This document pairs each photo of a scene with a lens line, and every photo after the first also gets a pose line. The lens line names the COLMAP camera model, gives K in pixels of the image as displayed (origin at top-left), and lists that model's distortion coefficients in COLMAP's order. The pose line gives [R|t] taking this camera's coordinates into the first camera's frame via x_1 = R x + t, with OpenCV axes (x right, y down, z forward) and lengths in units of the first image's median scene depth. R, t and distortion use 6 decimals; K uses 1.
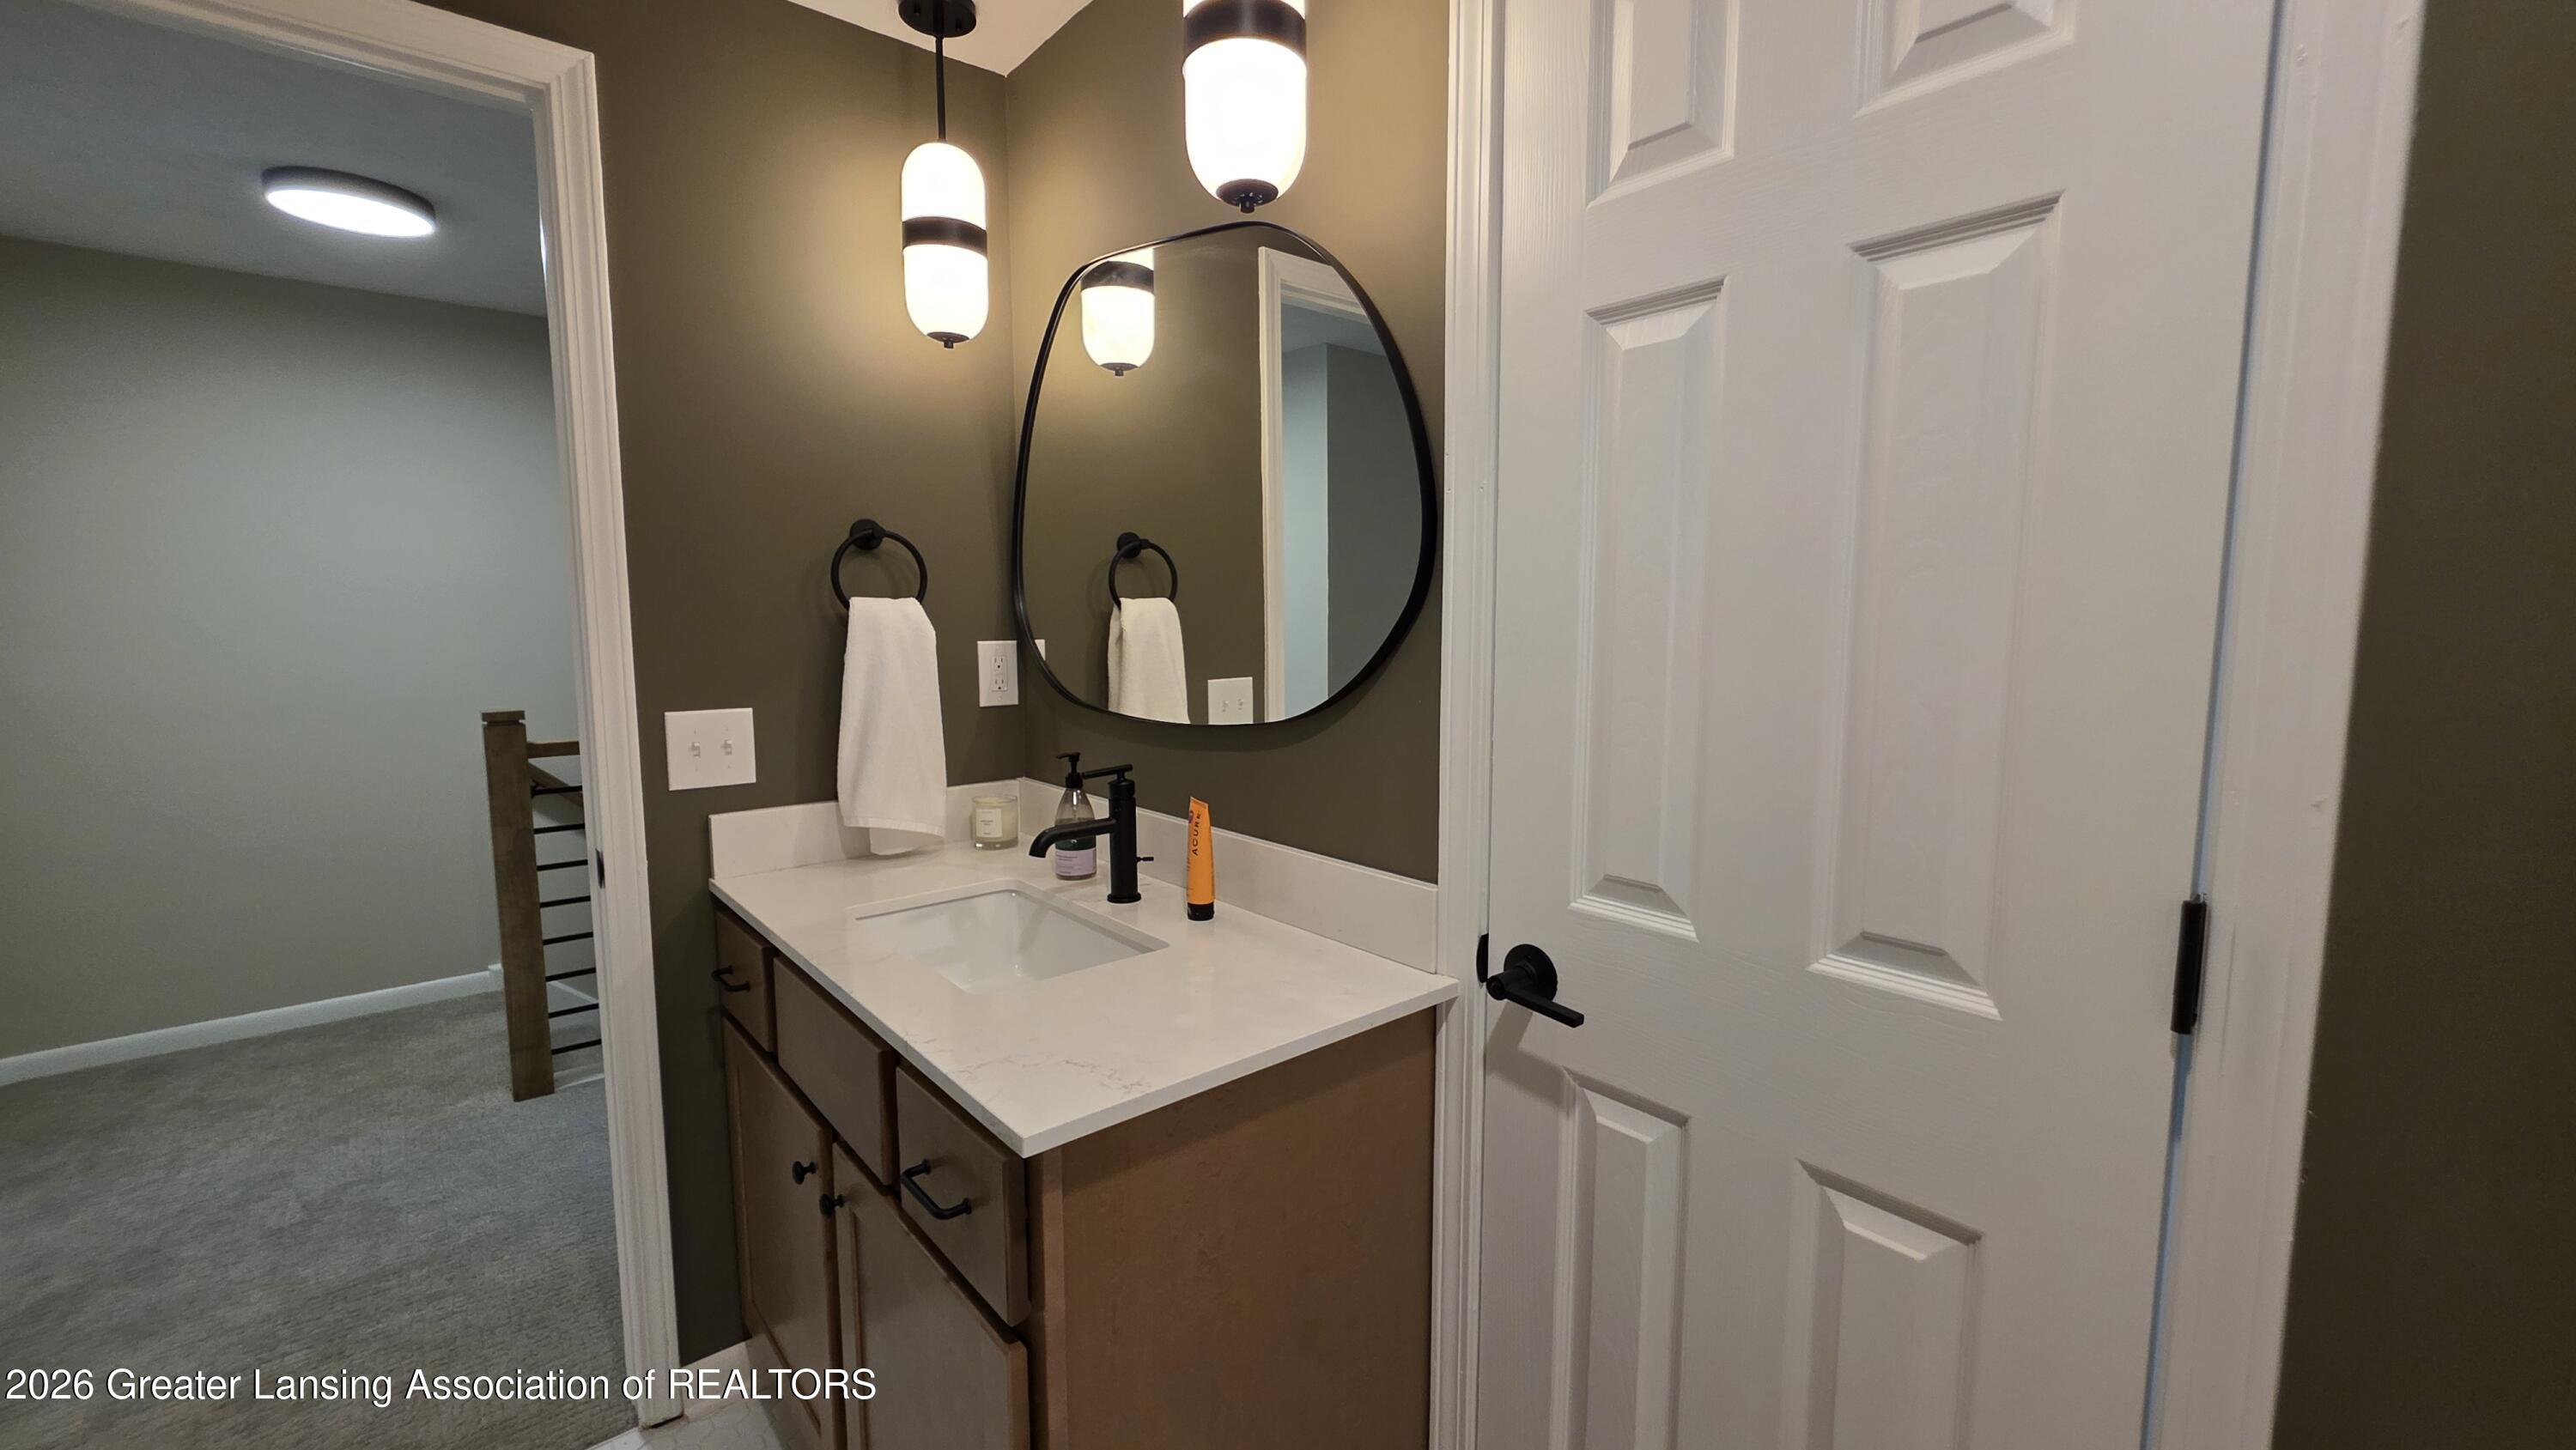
lens RADIAL K [[1033.7, 0, 1276.5], [0, 1033.7, 721.2], [0, 0, 1]] dist [-0.000084, -0.000004]
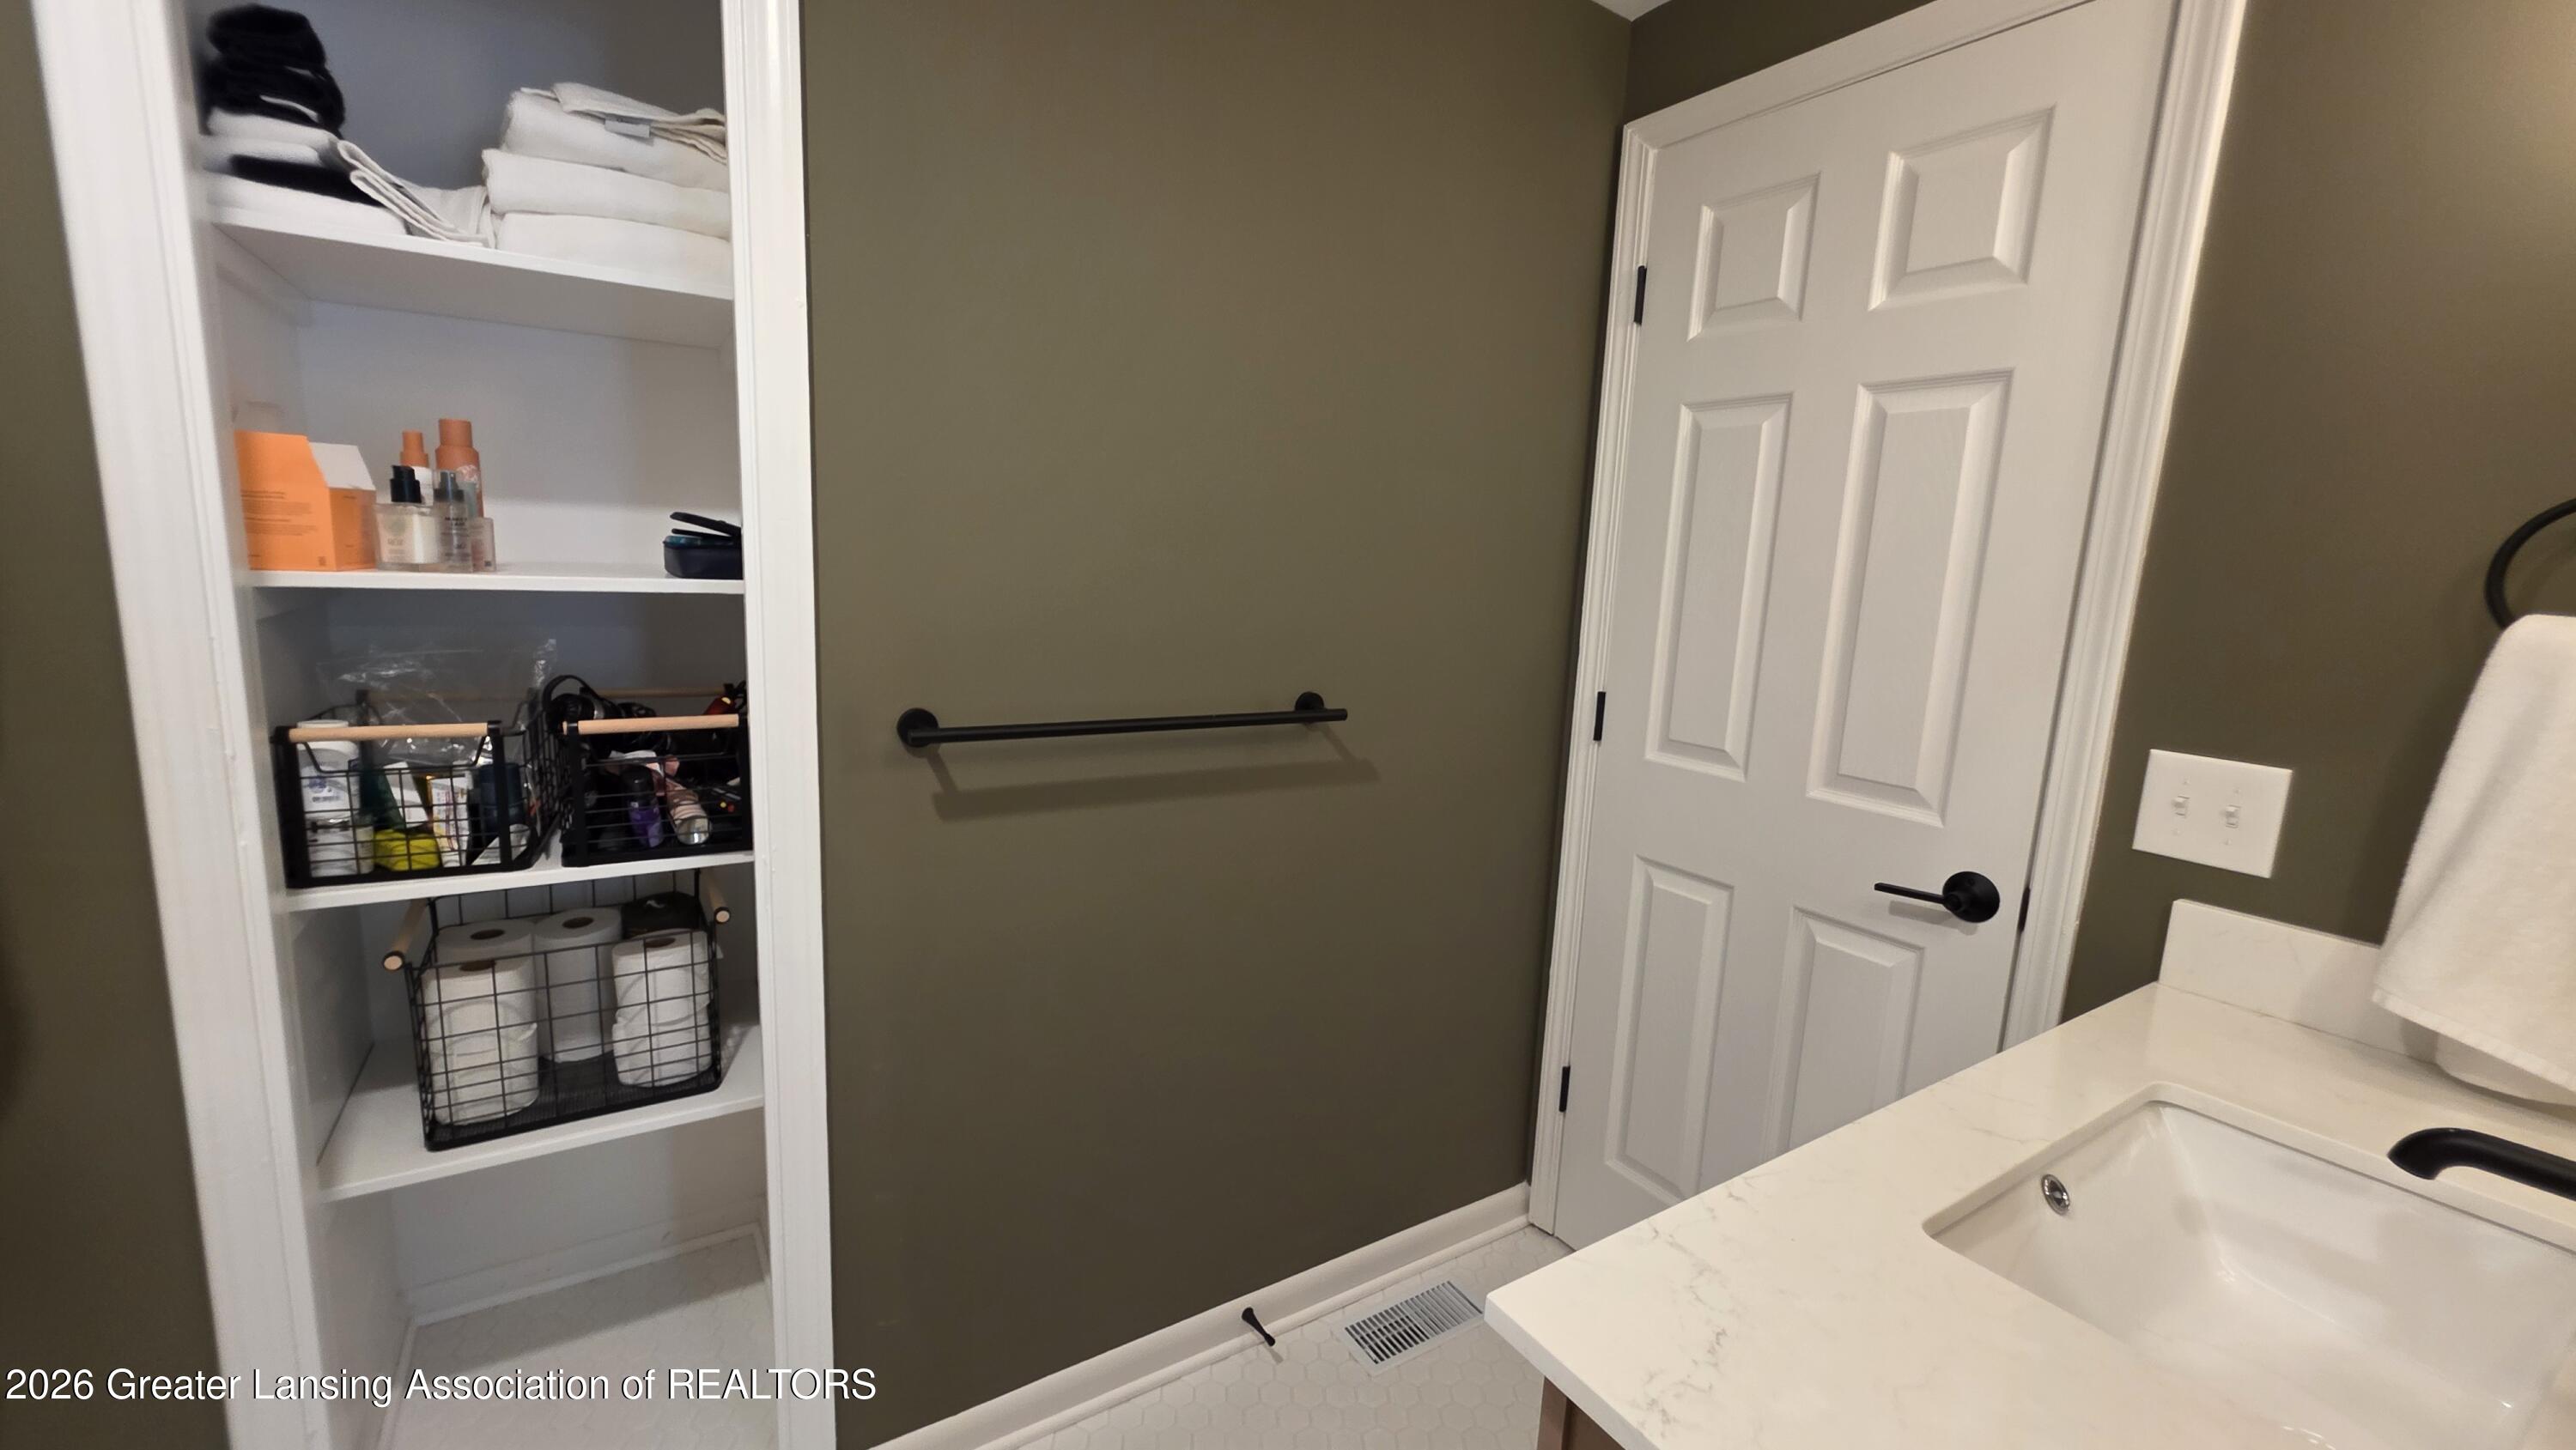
lens RADIAL K [[1025.7, 0, 1288.0], [0, 1025.7, 725.0], [0, 0, 1]] dist [0.000788, 0.000122]
pose [[-0.153815, 0.158261, -0.975343, 0.222797], [-0.146006, 0.972614, 0.180843, -0.063022], [0.977253, 0.170222, -0.126495, 0.421202]]
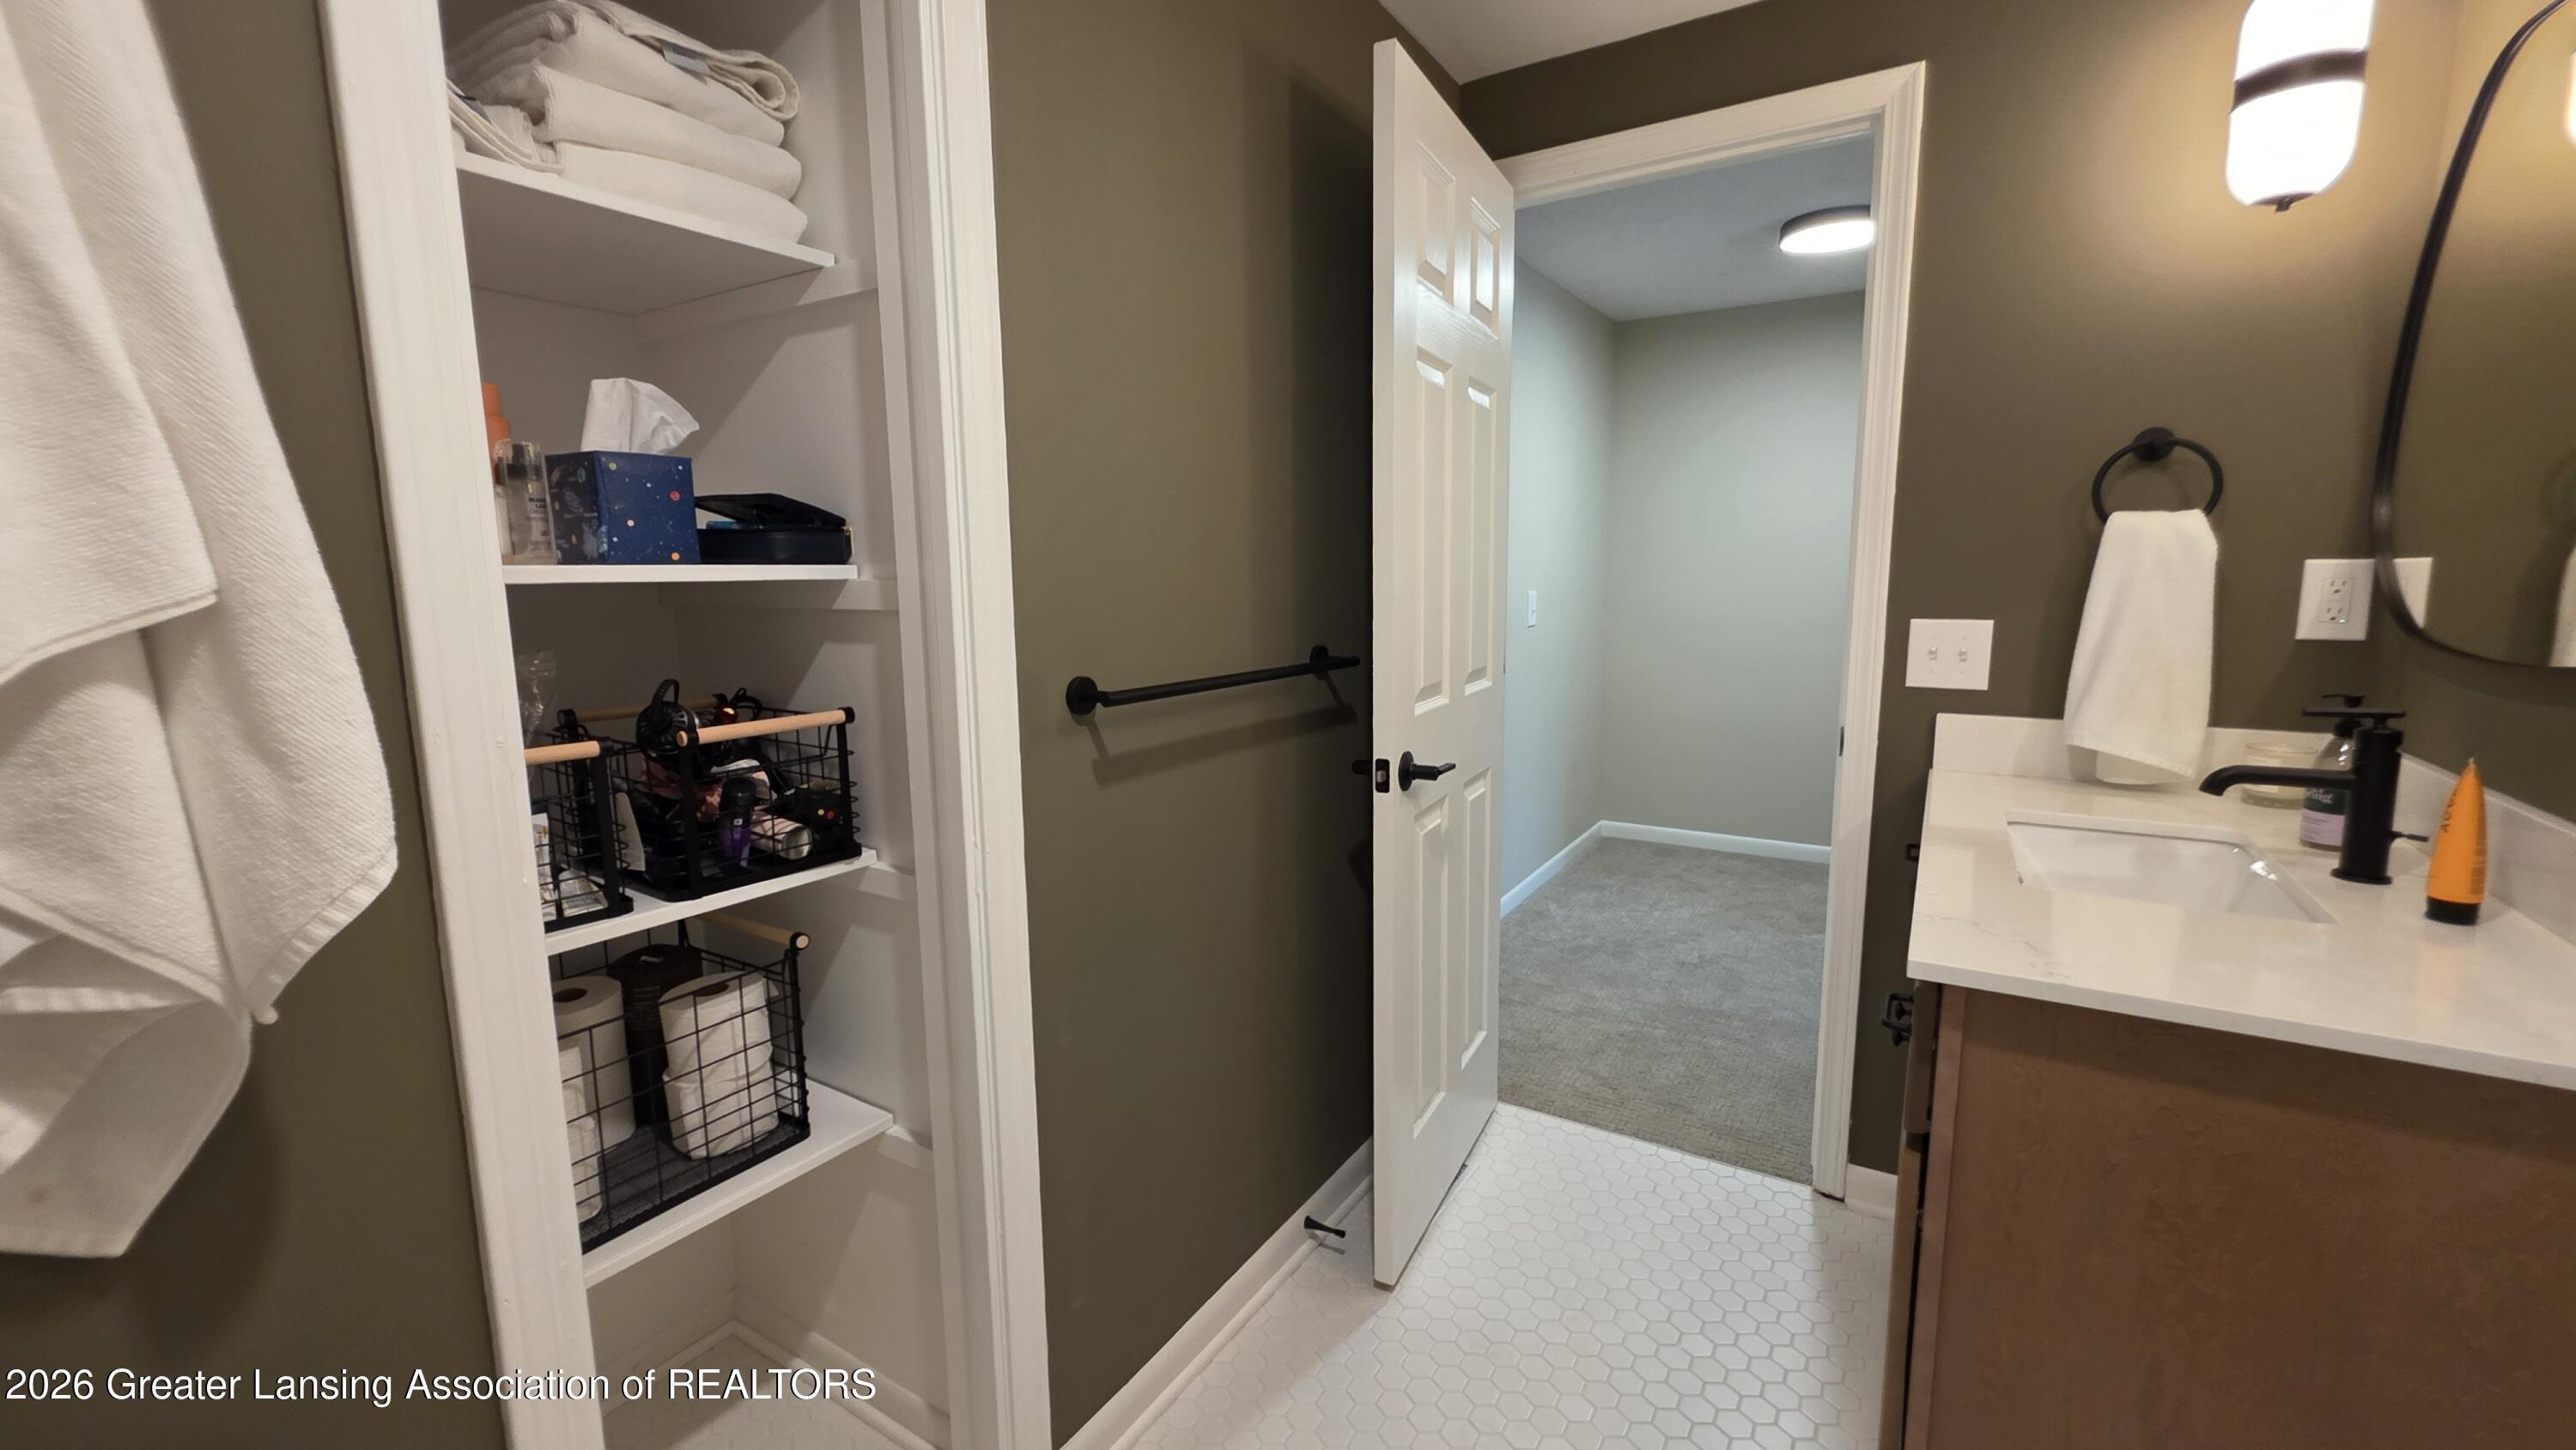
lens RADIAL K [[1033.7, 0, 1276.5], [0, 1033.7, 721.2], [0, 0, 1]] dist [-0.000084, -0.000004]
pose [[0.280632, 0.136961, -0.949993, 0.303662], [-0.089611, 0.989182, 0.116140, 0.030679], [0.955623, 0.052537, 0.289869, -0.019871]]
